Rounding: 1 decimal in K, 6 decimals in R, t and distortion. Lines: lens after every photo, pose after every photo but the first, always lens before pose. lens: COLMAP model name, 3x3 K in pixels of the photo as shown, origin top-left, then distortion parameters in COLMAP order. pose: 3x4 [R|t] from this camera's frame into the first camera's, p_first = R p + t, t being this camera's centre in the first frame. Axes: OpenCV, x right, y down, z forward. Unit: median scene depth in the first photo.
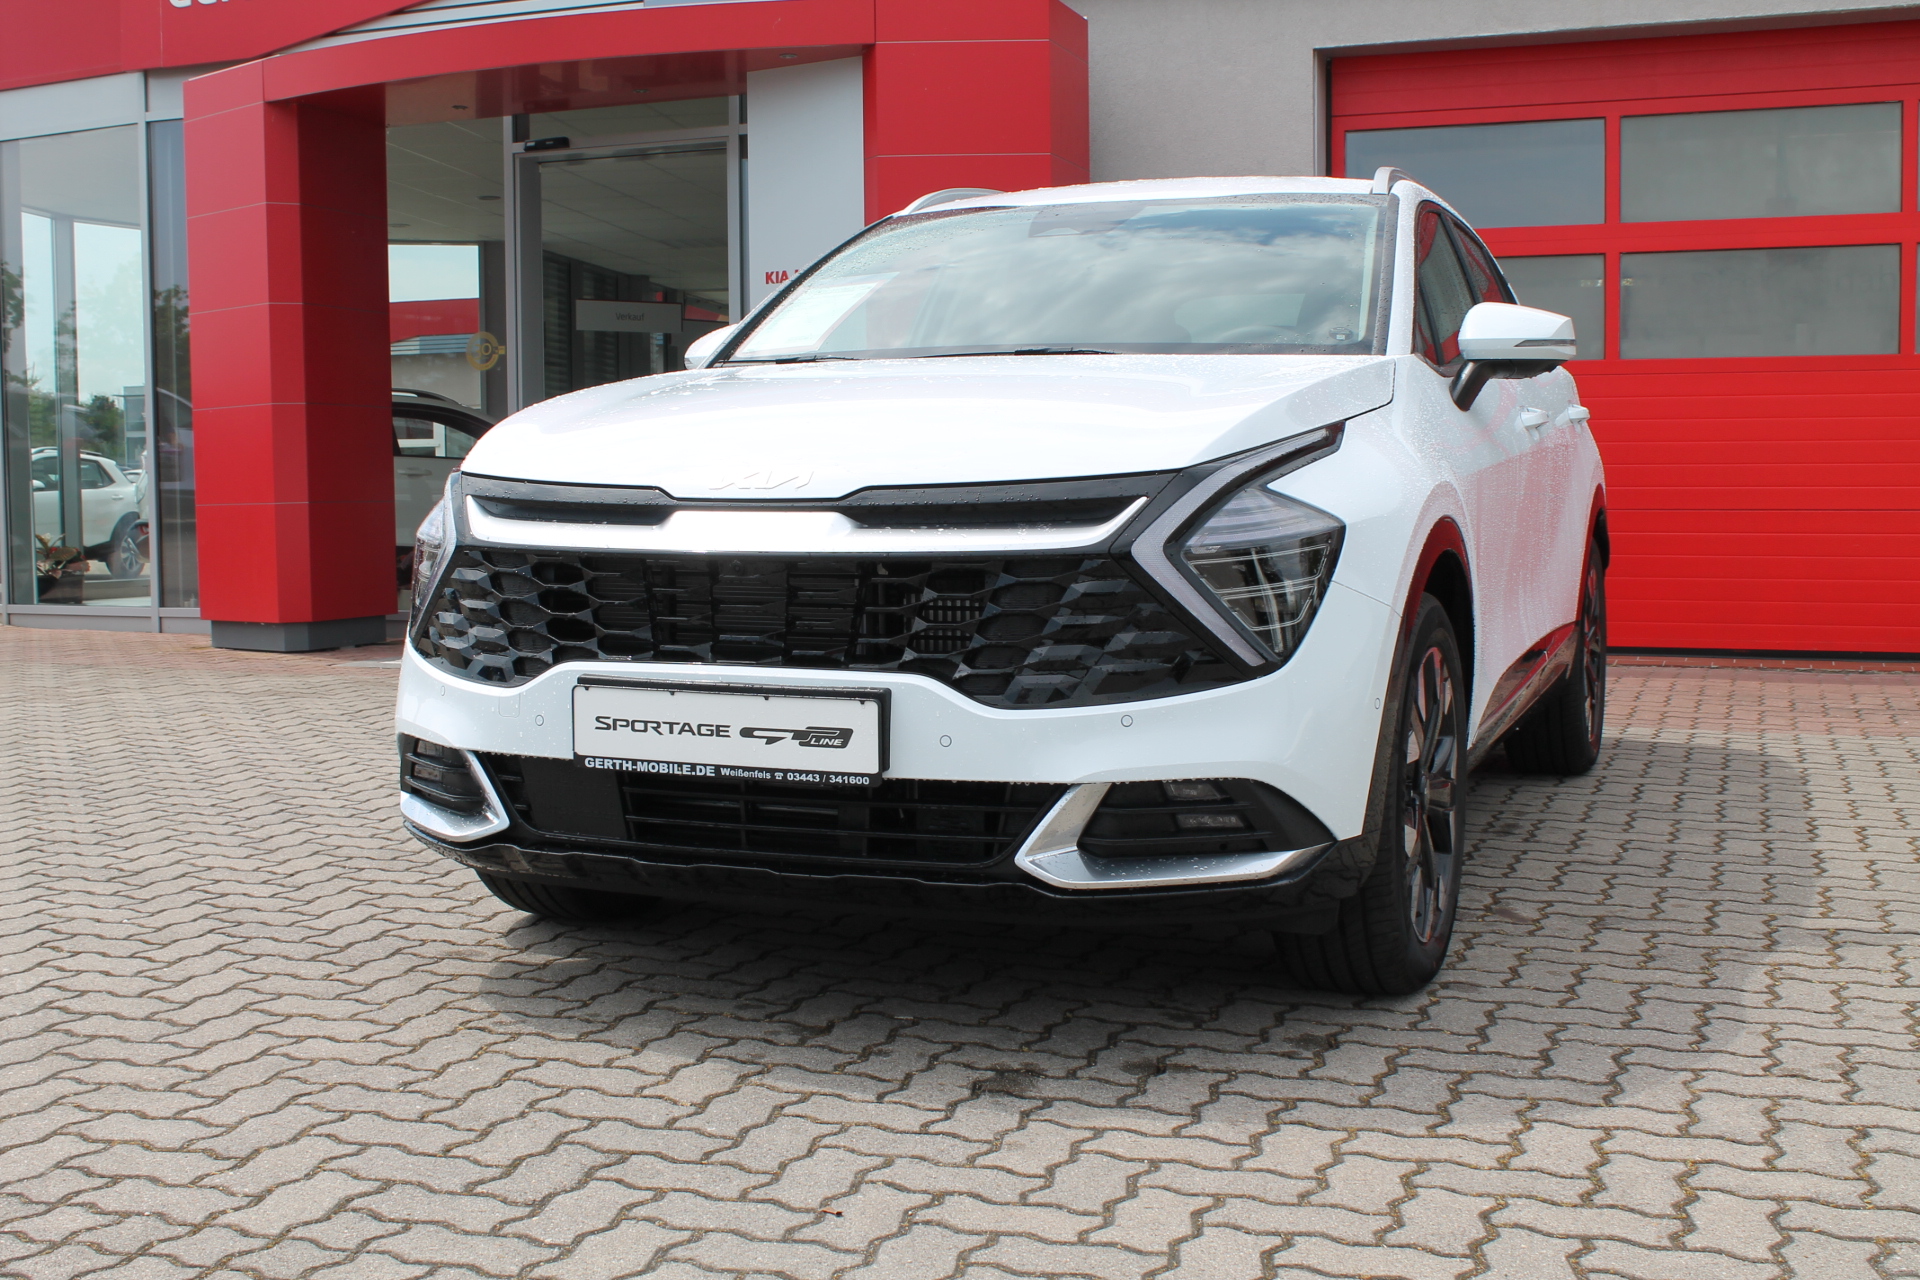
lens RADIAL K [[2113.9, 0, 1006.3], [0, 2113.9, 639.7], [0, 0, 1]] dist [-0.066718, 0.035101]
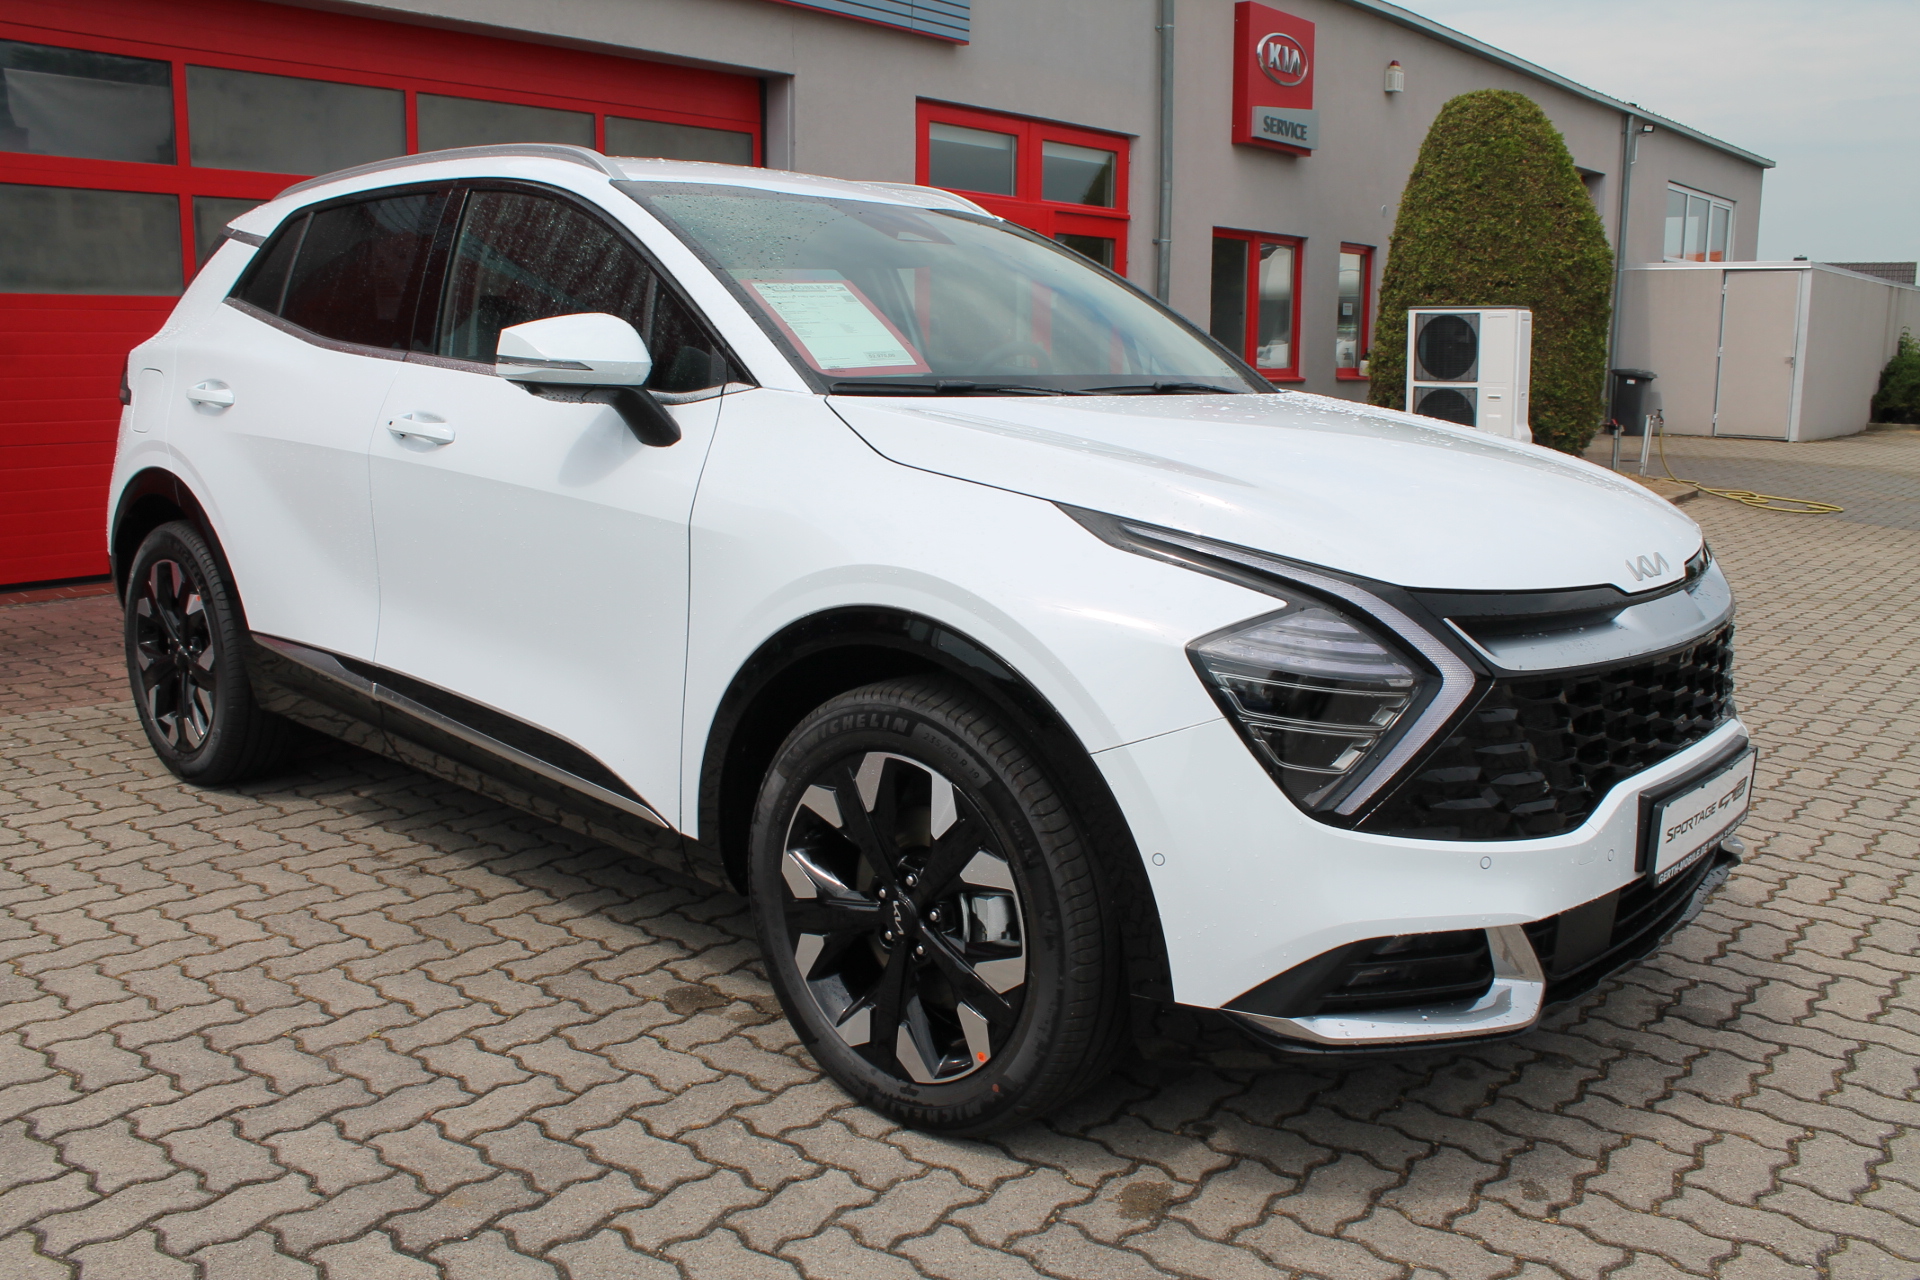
lens RADIAL K [[1588.0, 0, 960.0], [0, 1588.0, 640.0], [0, 0, 1]] dist [-0.155452, 0.133317]
pose [[0.350111, -0.162403, 0.922523, -0.968824], [0.053938, 0.986717, 0.153233, -0.180532], [-0.935154, -0.003890, 0.354220, 1.079287]]
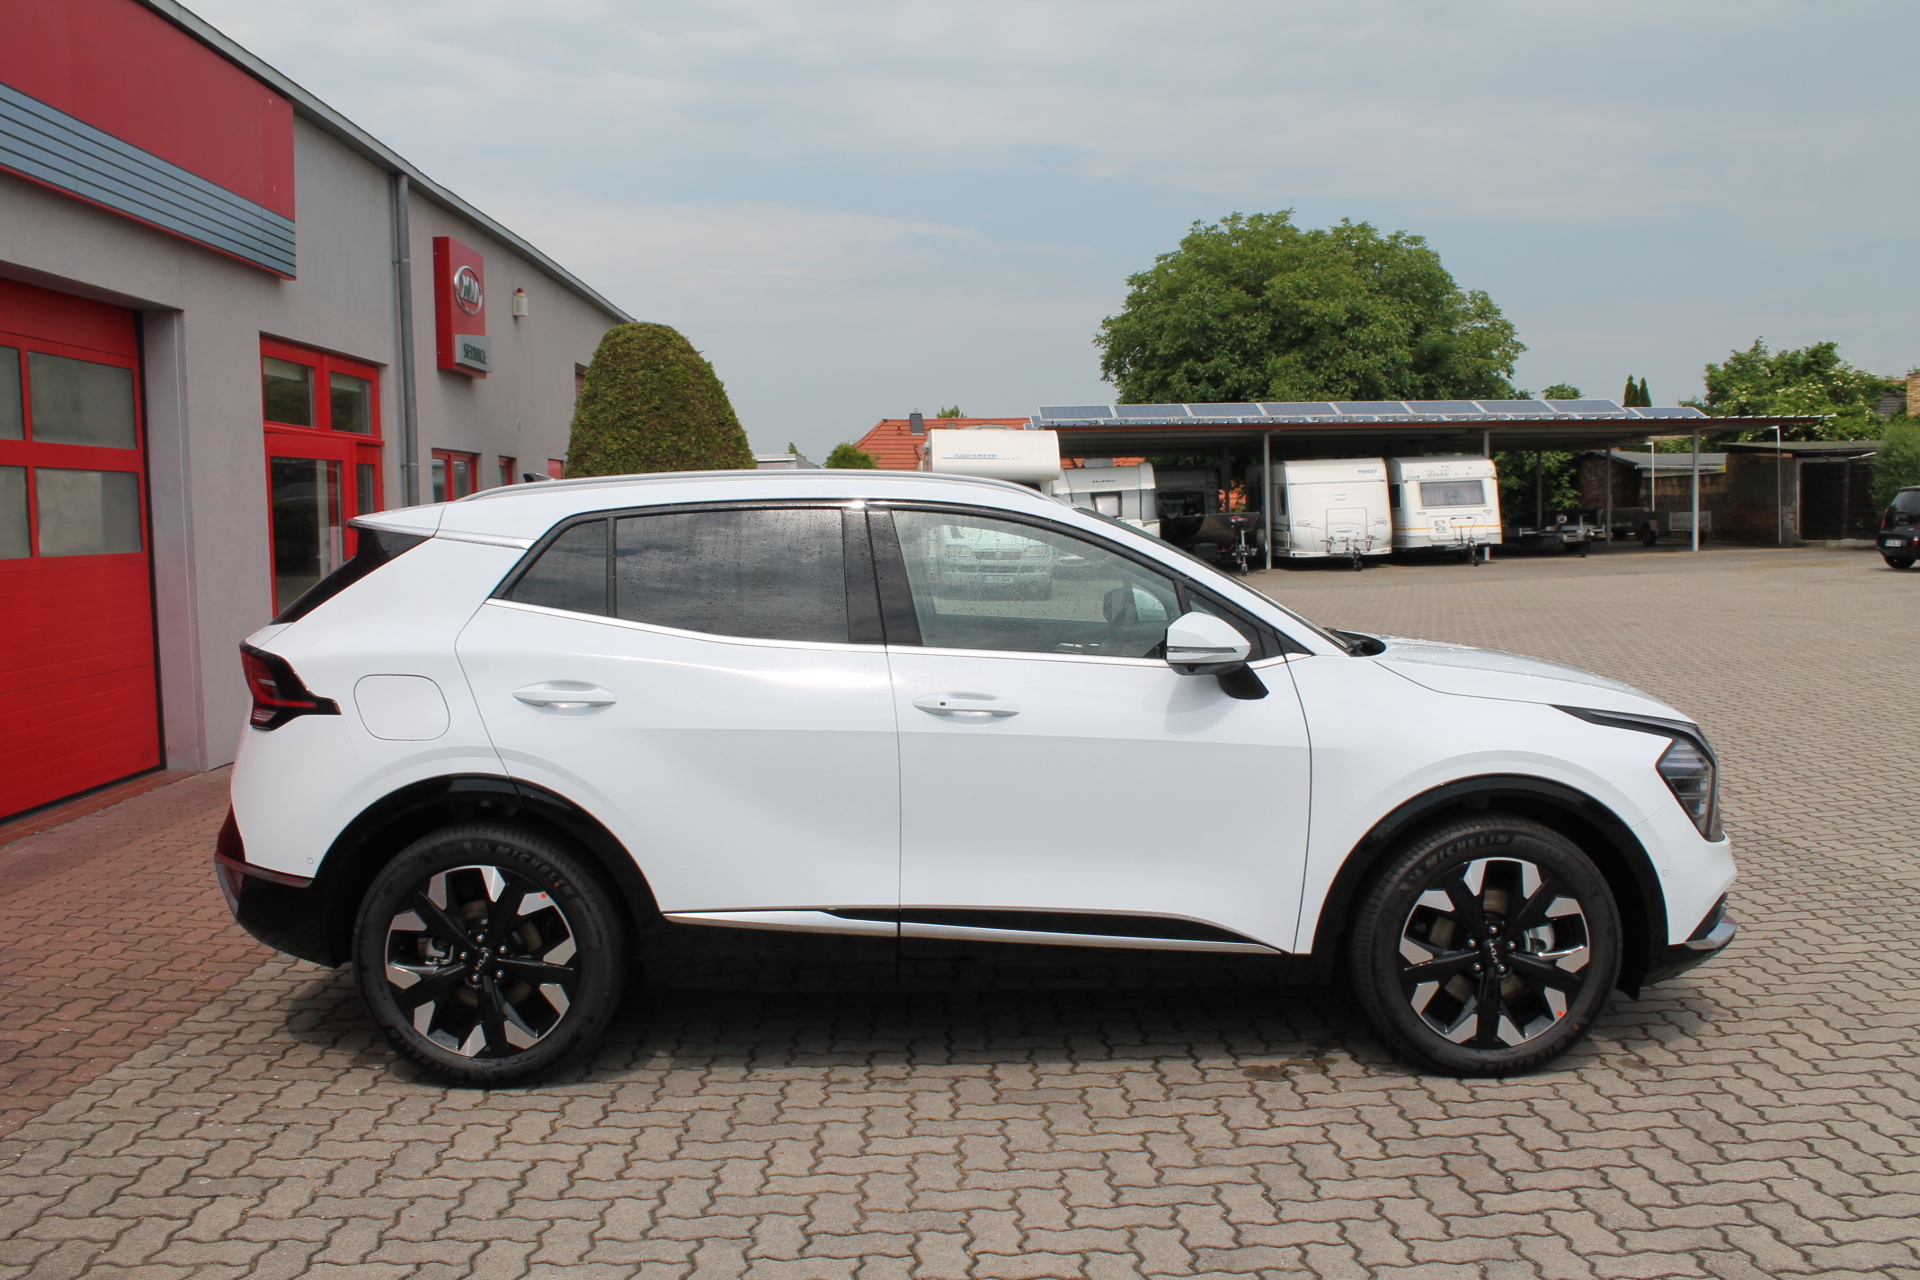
lens RADIAL K [[1588.0, 0, 960.0], [0, 1588.0, 640.0], [0, 0, 1]] dist [-0.155452, 0.133317]
pose [[-0.349993, -0.057611, 0.934979, -1.337574], [0.091502, 0.991231, 0.095330, -0.355803], [-0.932273, 0.118917, -0.341653, 2.202218]]
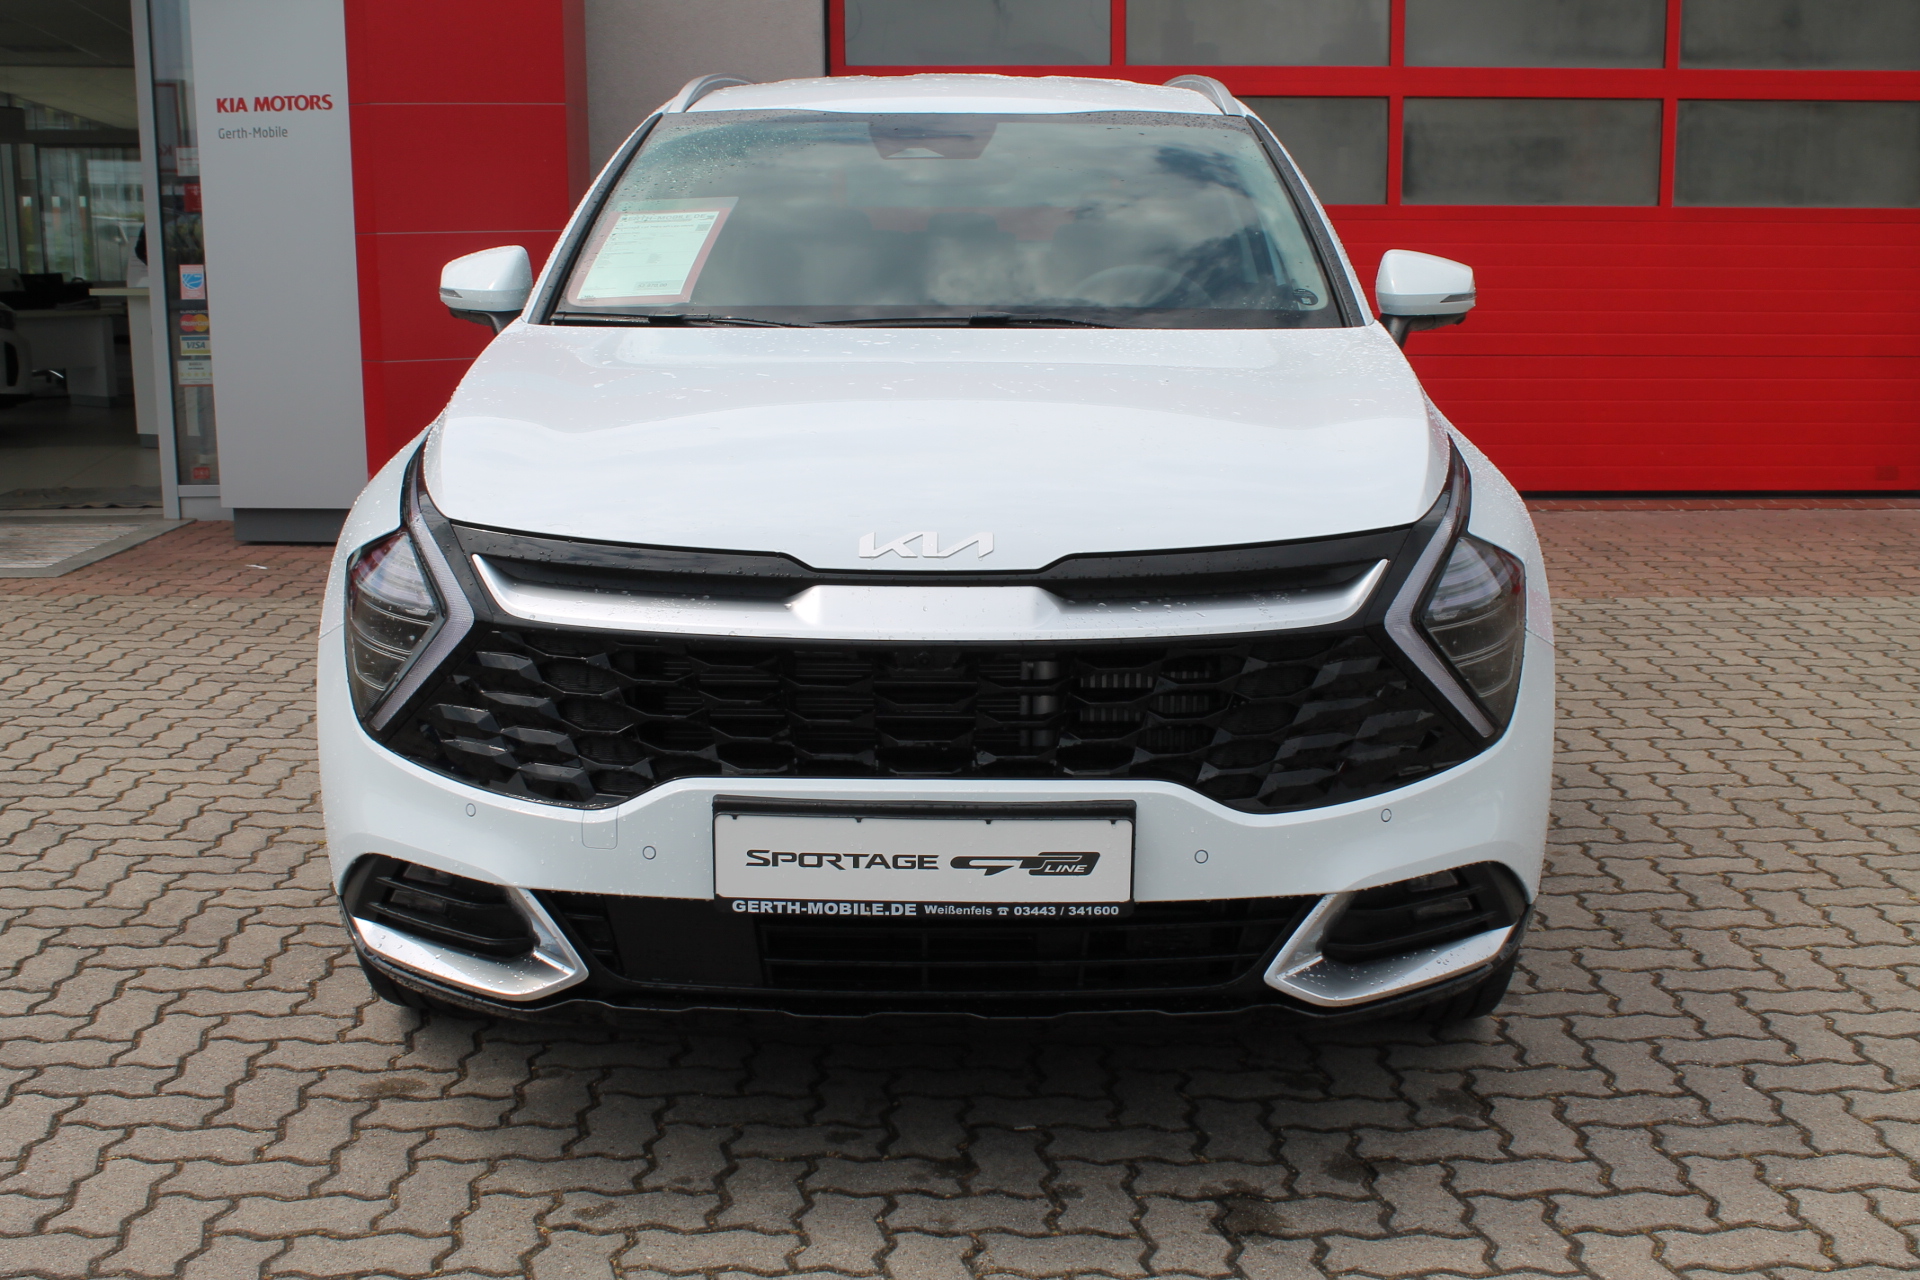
lens RADIAL K [[2113.9, 0, 1006.3], [0, 2113.9, 639.7], [0, 0, 1]] dist [-0.066718, 0.035101]
pose [[0.933003, -0.061707, 0.354539, -0.392289], [0.022381, 0.993232, 0.113972, -0.136406], [-0.359172, -0.098401, 0.928069, 0.229004]]
